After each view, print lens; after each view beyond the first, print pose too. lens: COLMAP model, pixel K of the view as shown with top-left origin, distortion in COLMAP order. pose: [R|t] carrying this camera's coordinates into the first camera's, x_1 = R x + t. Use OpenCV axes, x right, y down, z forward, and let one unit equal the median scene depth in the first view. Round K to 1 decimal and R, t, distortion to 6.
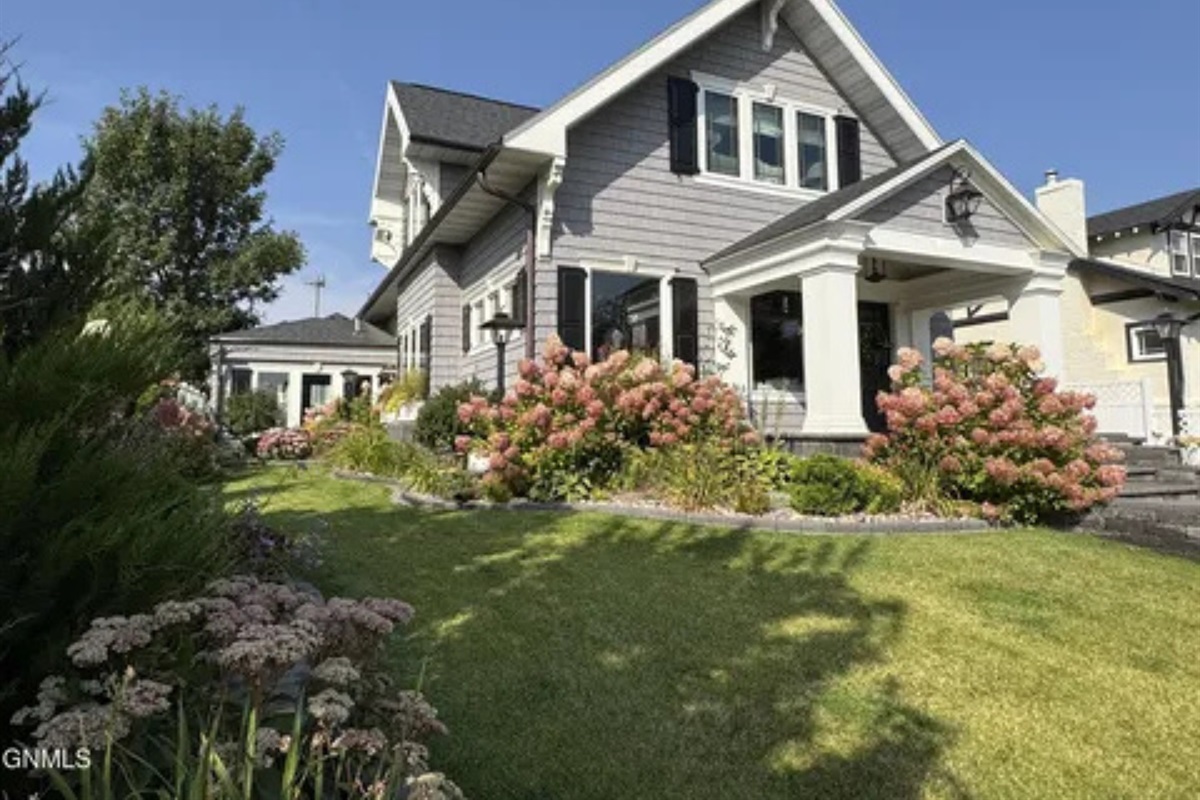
lens RADIAL K [[721.7, 0, 592.9], [0, 721.7, 360.2], [0, 0, 1]] dist [-0.000073, -0.000007]
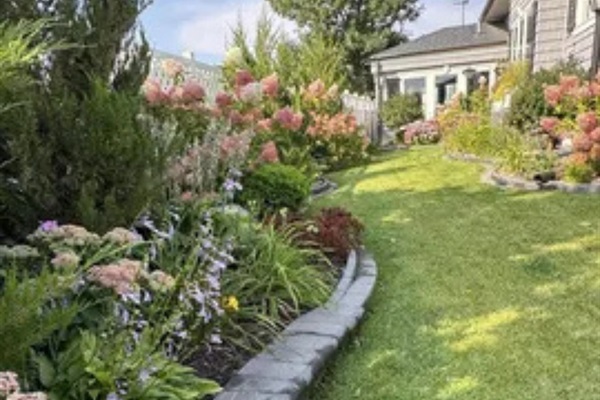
lens RADIAL K [[483.4, 0, 300.5], [0, 483.4, 295.0], [0, 0, 1]] dist [-0.001120, -0.001680]
pose [[0.780100, 0.143477, -0.608982, 0.001478], [0.134473, 0.912152, 0.387163, 0.014960], [0.611033, -0.383918, 0.692276, 0.153881]]
